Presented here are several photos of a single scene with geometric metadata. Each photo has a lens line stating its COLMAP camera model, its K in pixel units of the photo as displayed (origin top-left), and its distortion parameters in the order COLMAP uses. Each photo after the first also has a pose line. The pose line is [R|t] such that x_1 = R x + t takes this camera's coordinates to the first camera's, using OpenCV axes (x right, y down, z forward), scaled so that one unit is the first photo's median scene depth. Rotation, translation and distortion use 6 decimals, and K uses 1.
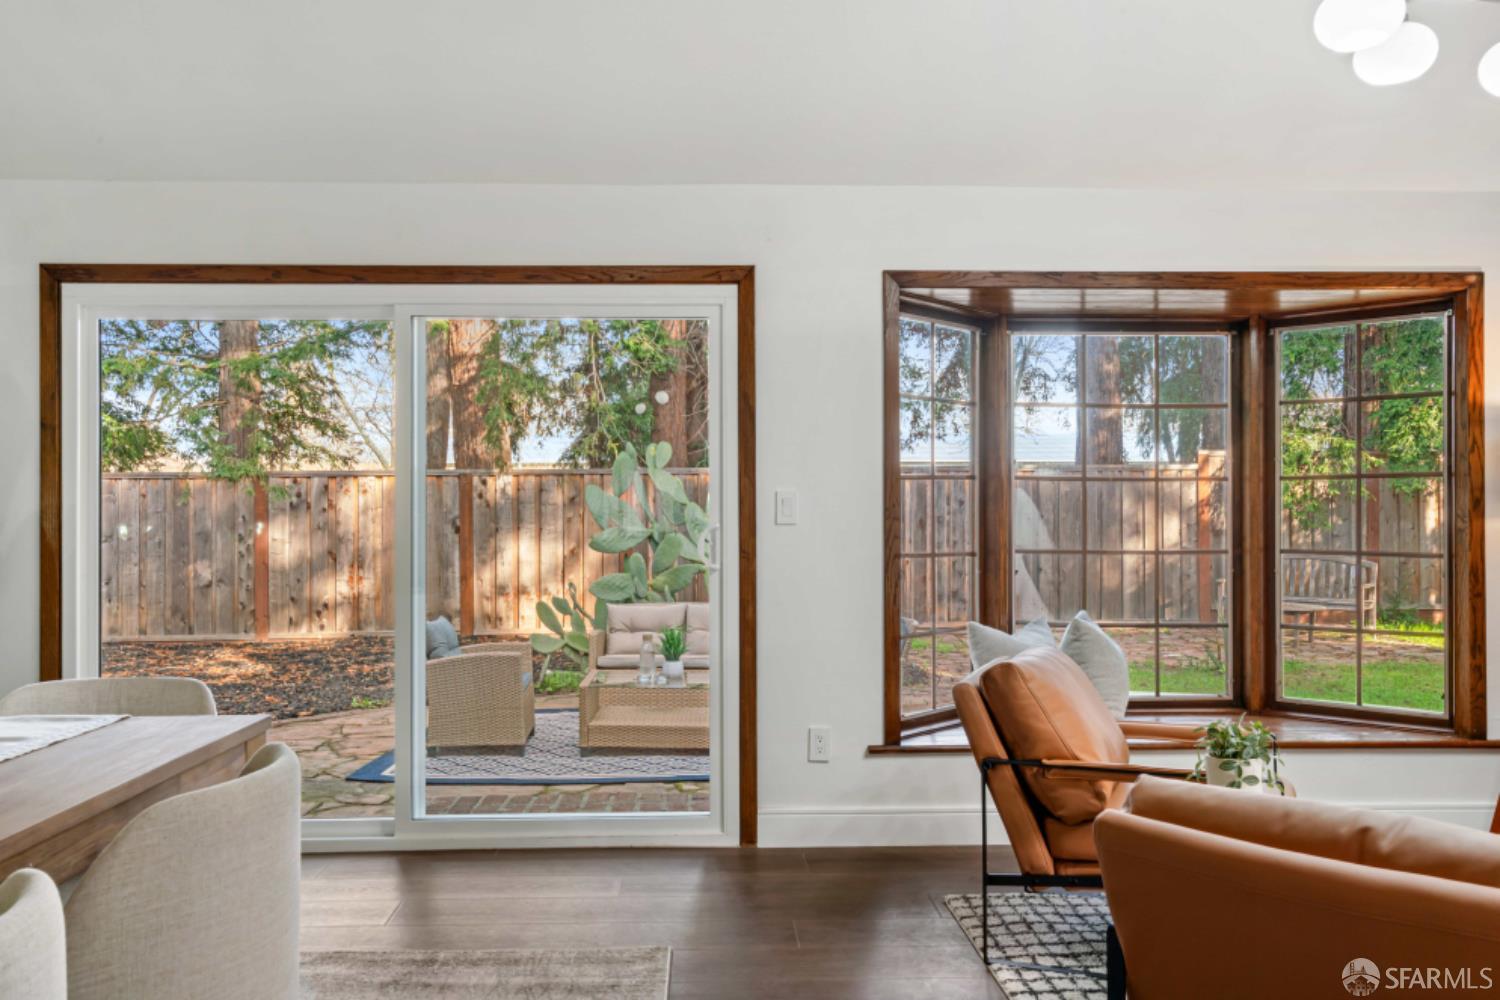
lens RADIAL K [[1218.8, 0, 753.3], [0, 1218.8, 496.3], [0, 0, 1]] dist [0.006103, 0.000296]
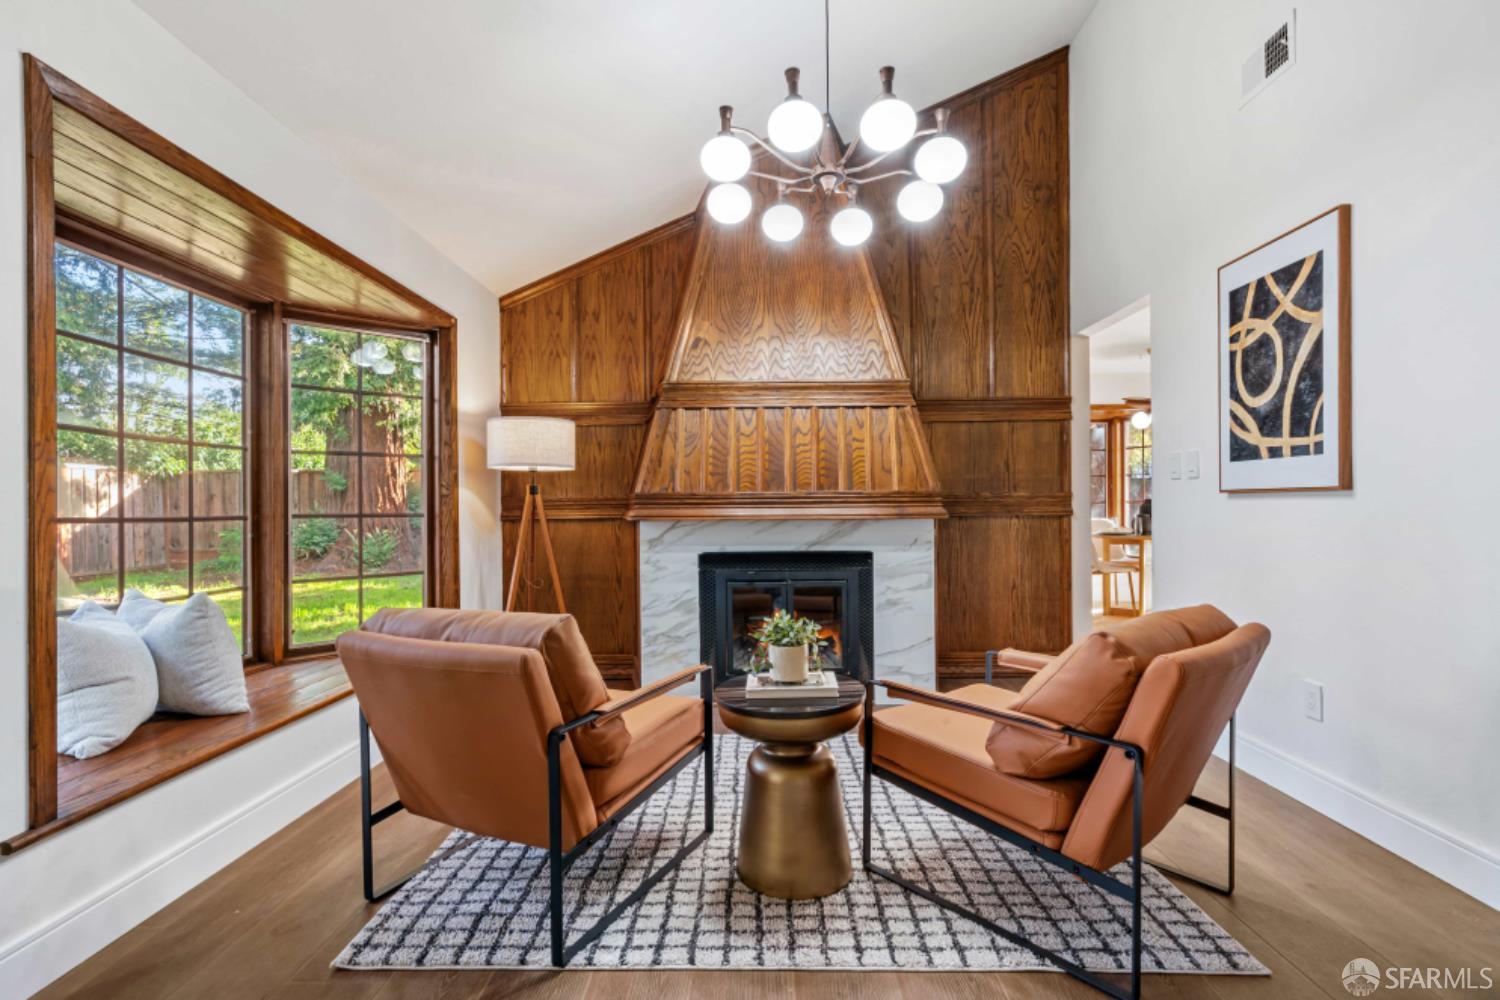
lens RADIAL K [[698.4, 0, 748.9], [0, 698.4, 506.4], [0, 0, 1]] dist [-0.002643, 0.003628]
pose [[0.061907, -0.001612, 0.998081, -0.205248], [0.001650, 0.999997, 0.001513, 0.038225], [-0.998081, 0.001553, 0.061910, 0.580698]]
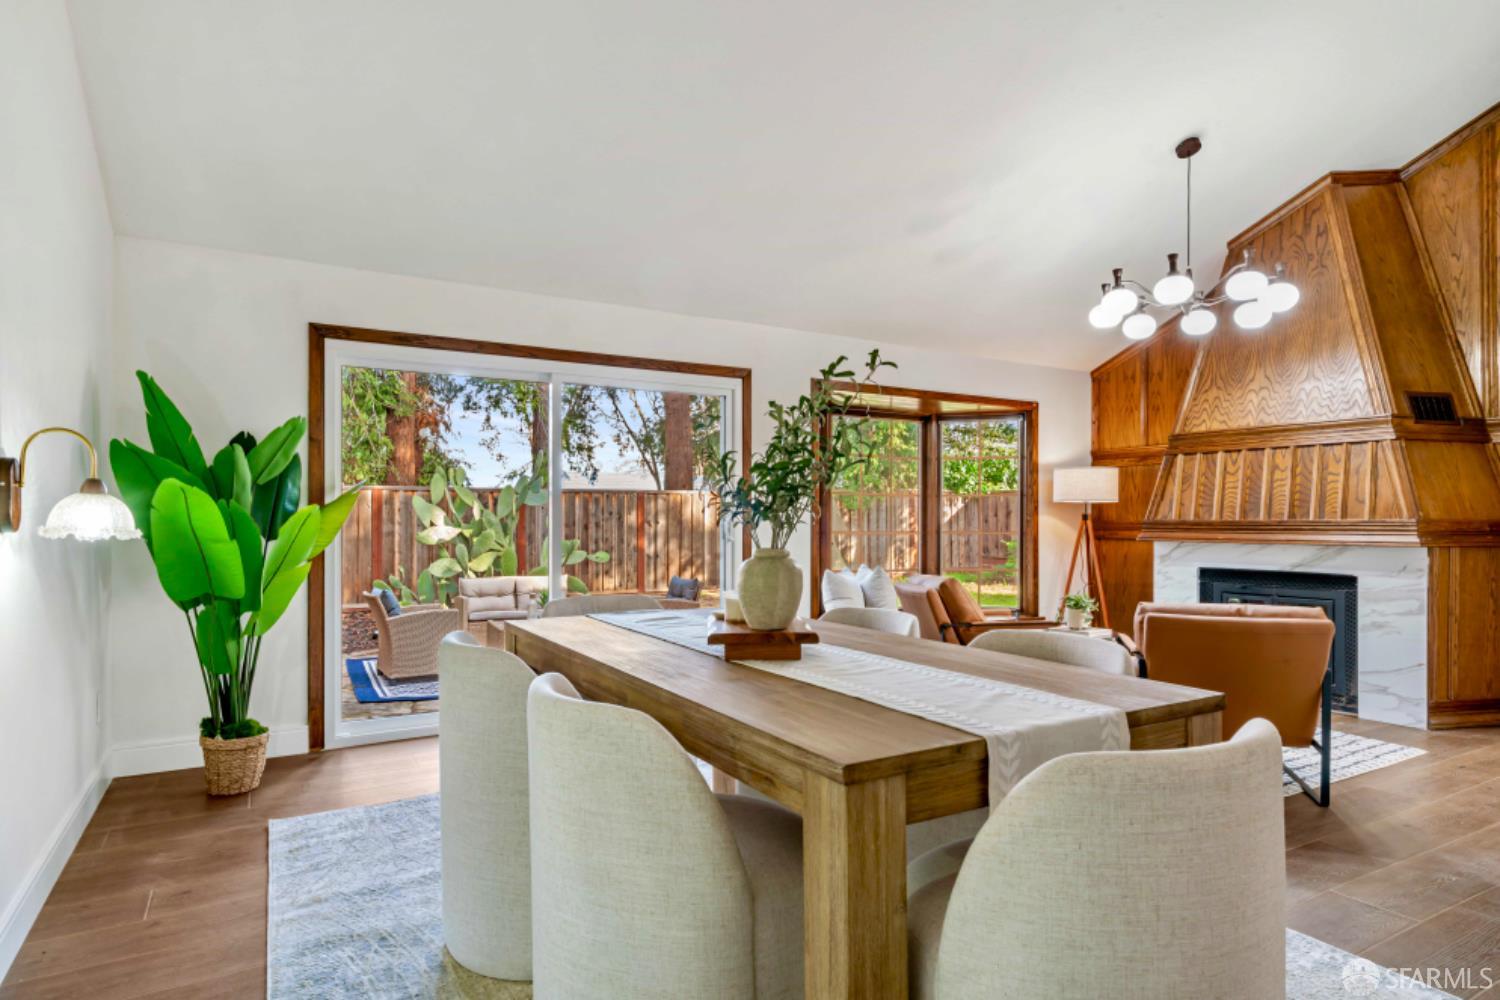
lens RADIAL K [[841.1, 0, 748.8], [0, 841.1, 528.6], [0, 0, 1]] dist [0.005831, 0.001872]
pose [[0.878762, -0.001208, 0.477259, -0.556531], [-0.006574, 0.999871, 0.014634, 0.022776], [-0.477216, -0.015997, 0.878641, -0.069885]]
